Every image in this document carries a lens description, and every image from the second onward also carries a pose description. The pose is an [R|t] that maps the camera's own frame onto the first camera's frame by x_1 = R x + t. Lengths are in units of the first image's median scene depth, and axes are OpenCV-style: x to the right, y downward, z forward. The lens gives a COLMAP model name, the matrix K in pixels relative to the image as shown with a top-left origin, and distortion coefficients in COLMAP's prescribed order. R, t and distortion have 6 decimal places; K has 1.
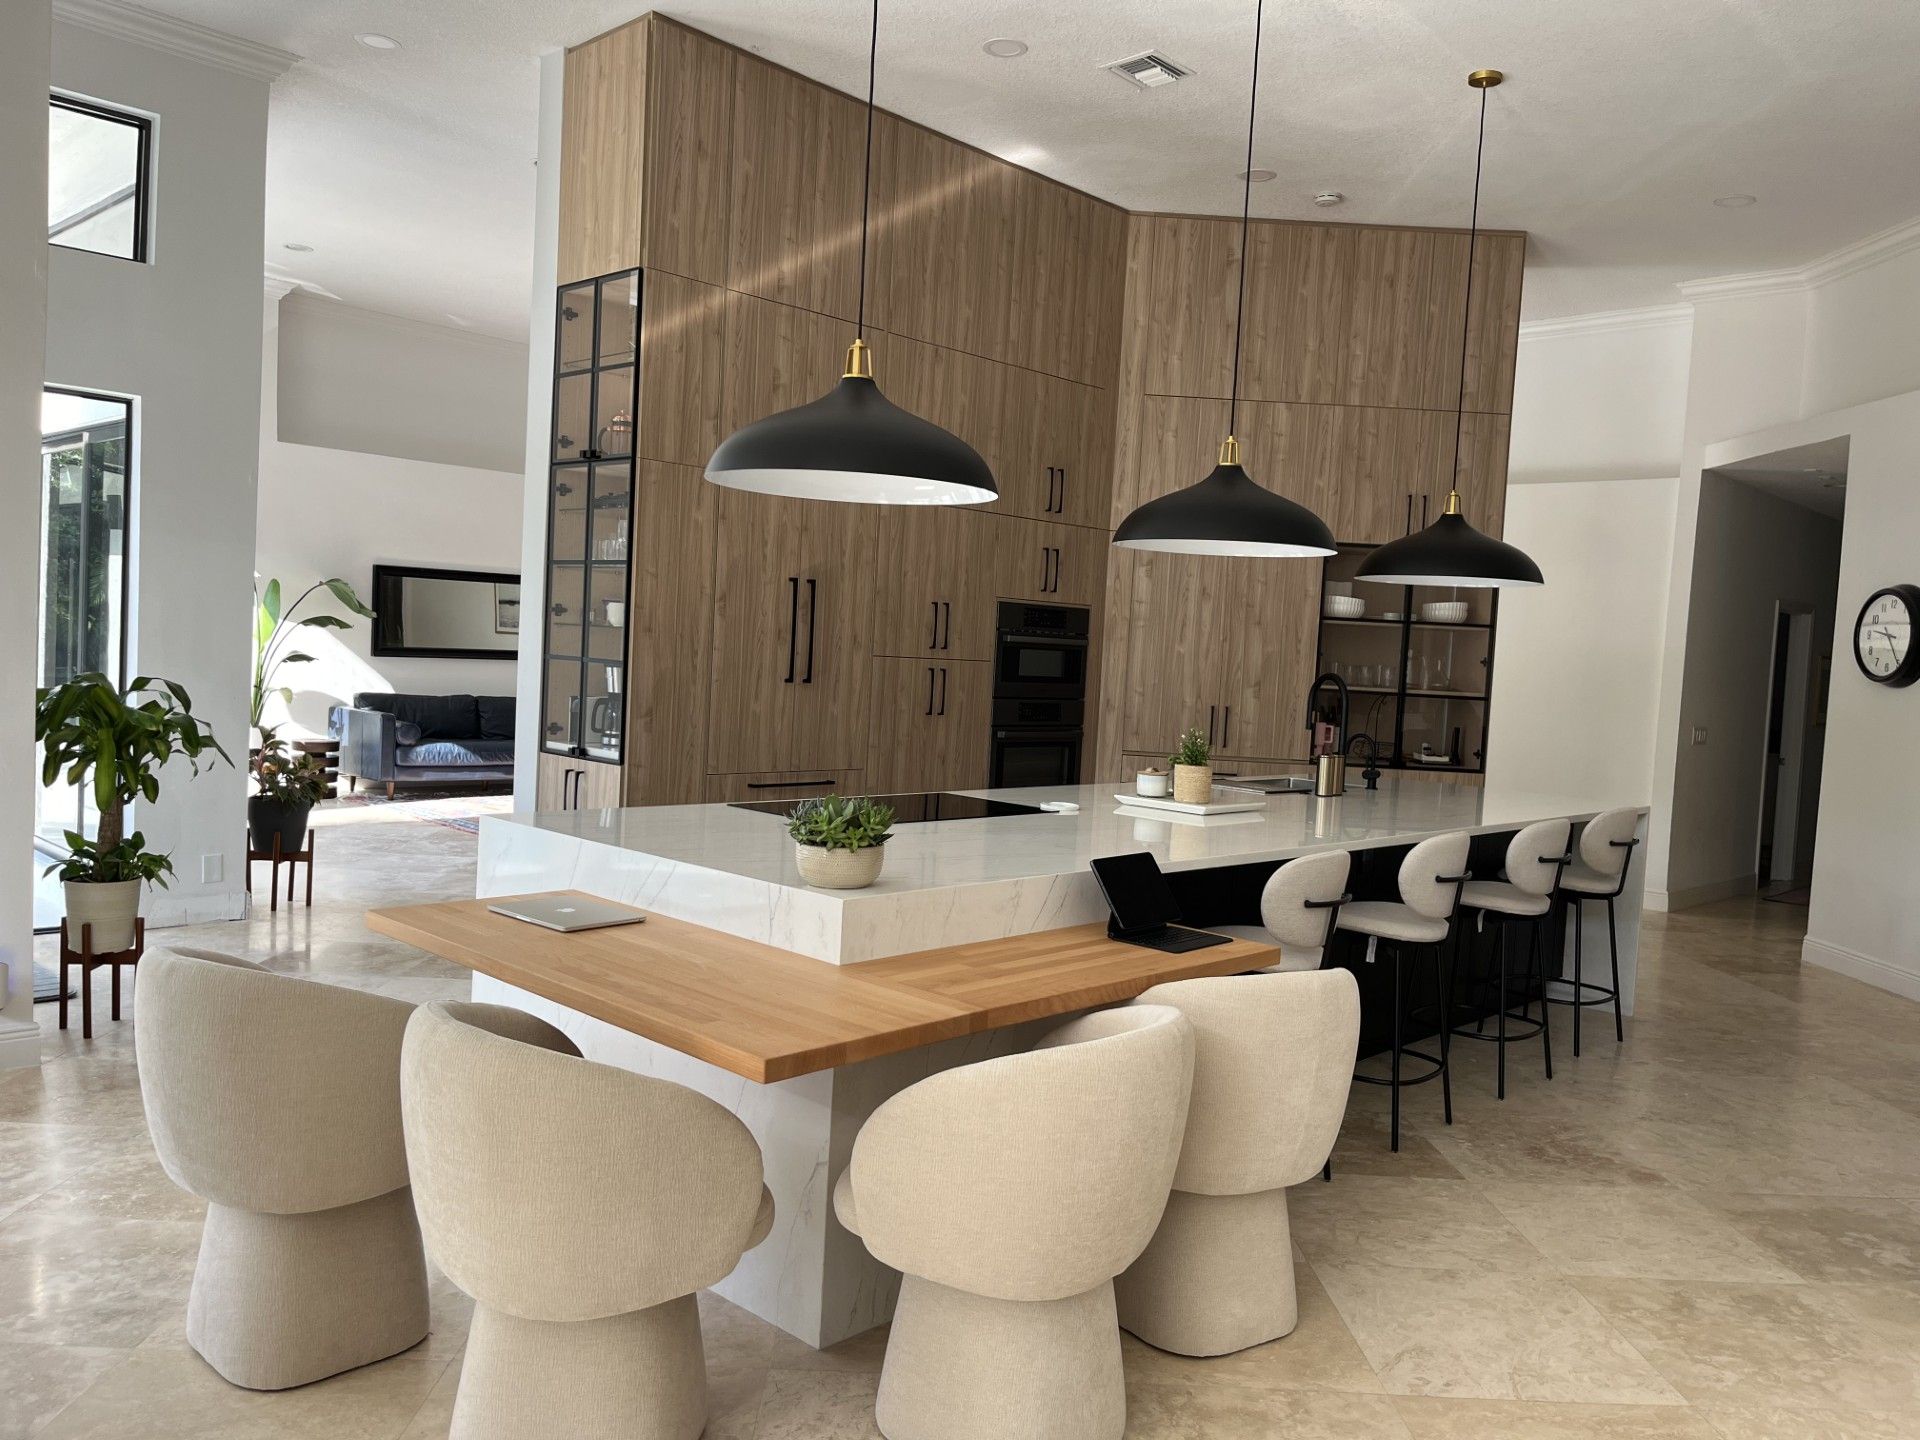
lens RADIAL K [[1467.1, 0, 958.6], [0, 1467.1, 726.8], [0, 0, 1]] dist [0.056755, -0.056557]
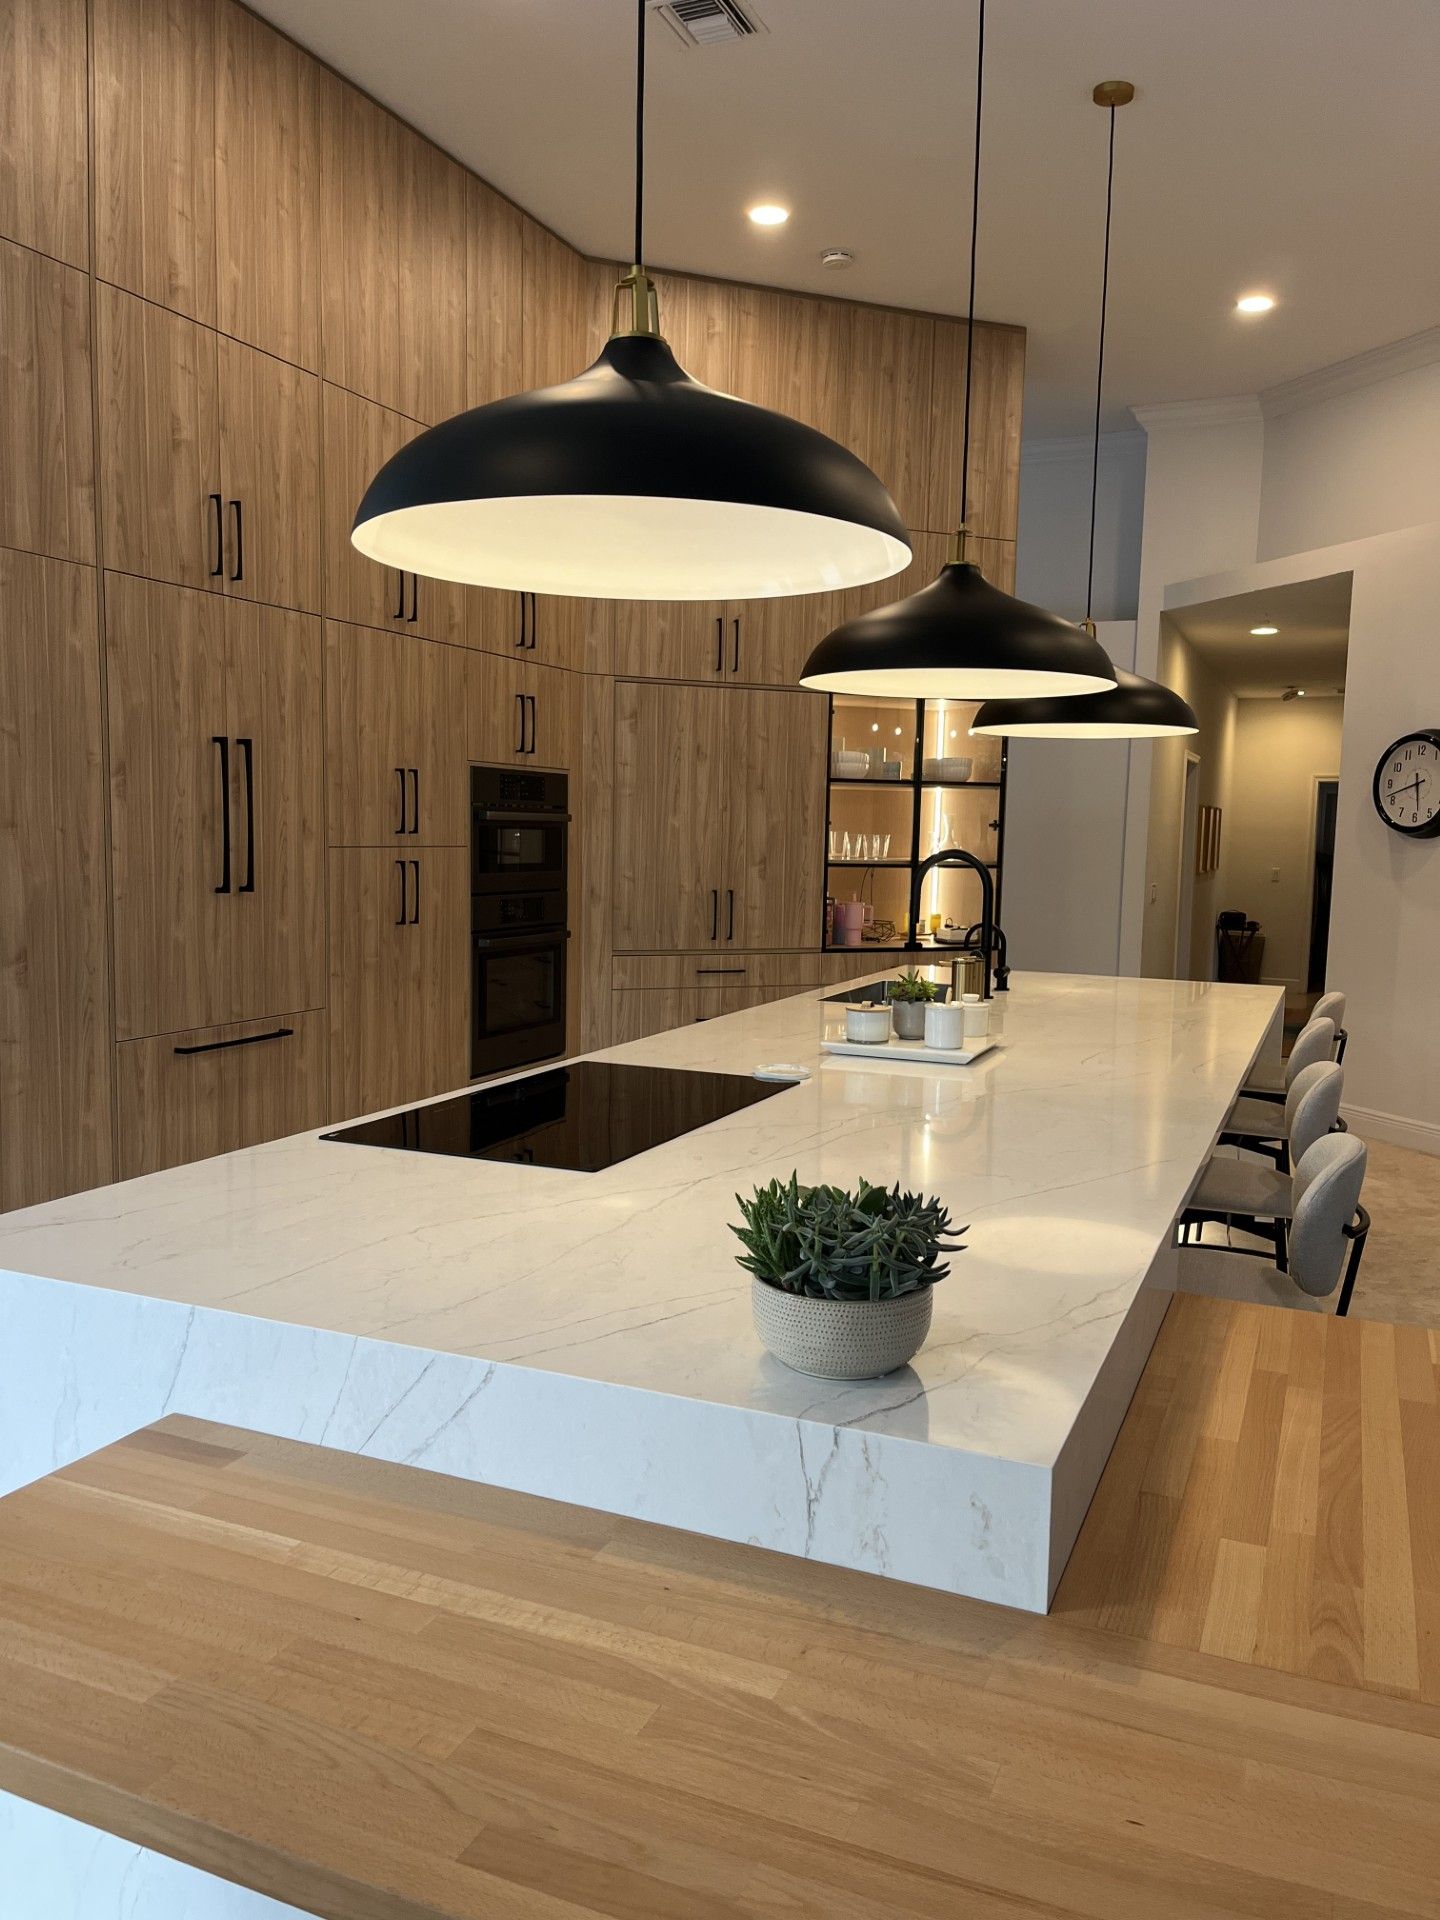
lens RADIAL K [[1467.1, 0, 709.4], [0, 1467.1, 968.4], [0, 0, 1]] dist [0.056755, -0.056557]
pose [[0.937396, -0.067256, 0.341709, -0.126470], [0.048724, 0.996852, 0.062539, -0.024552], [-0.344840, -0.041974, 0.937723, 0.255981]]
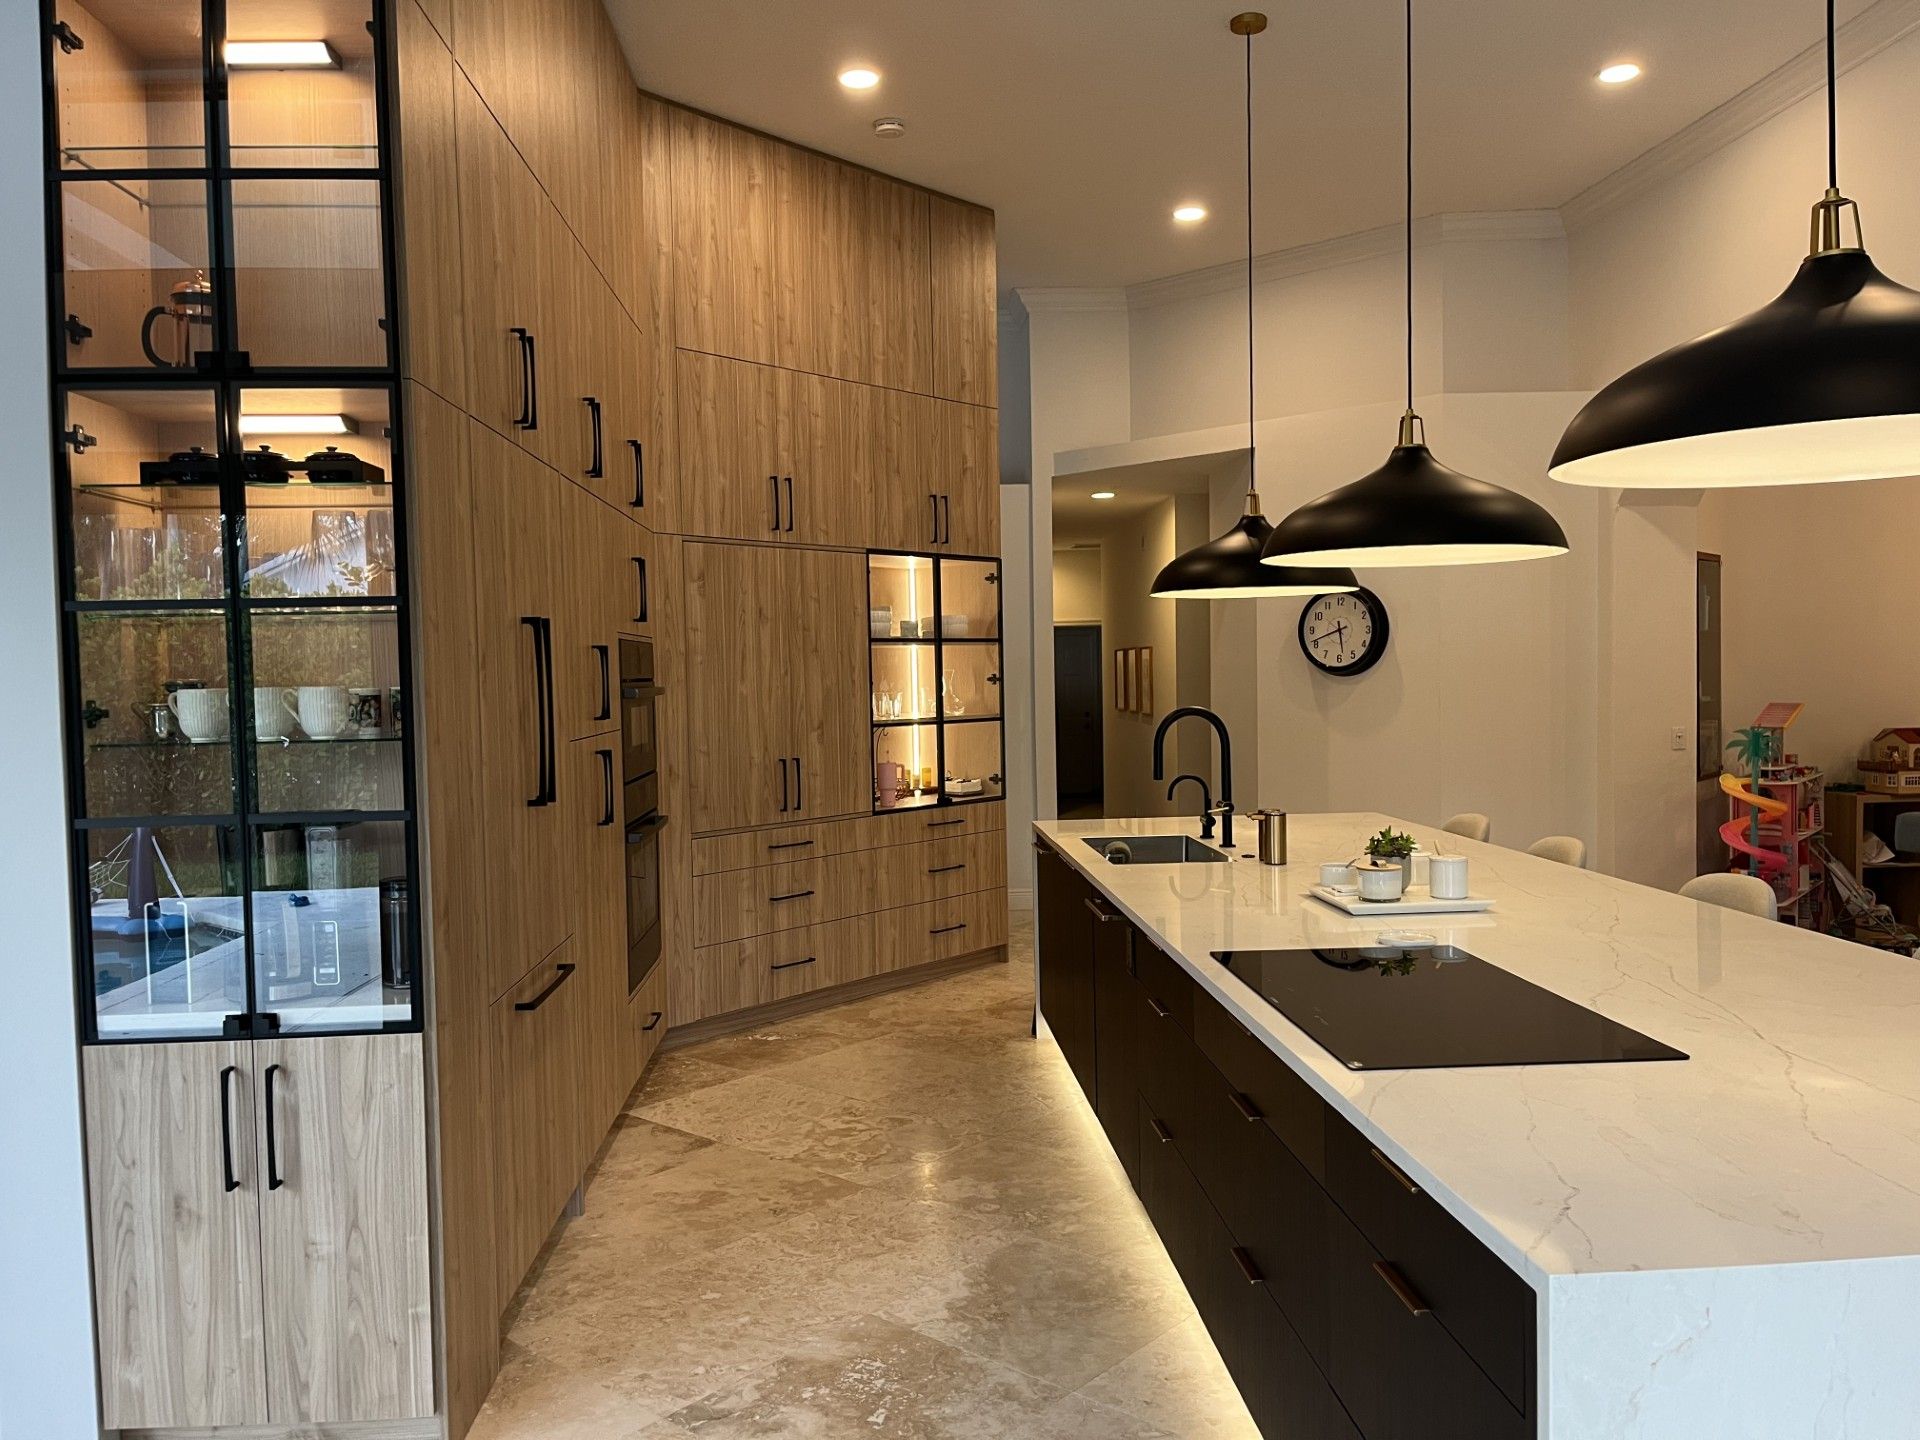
lens RADIAL K [[1467.1, 0, 969.2], [0, 1467.1, 720.7], [0, 0, 1]] dist [0.056755, -0.056557]
pose [[0.674264, -0.092231, 0.732709, -0.364678], [0.096974, 0.994637, 0.035963, -0.058941], [-0.732096, 0.046805, 0.679592, 0.445824]]
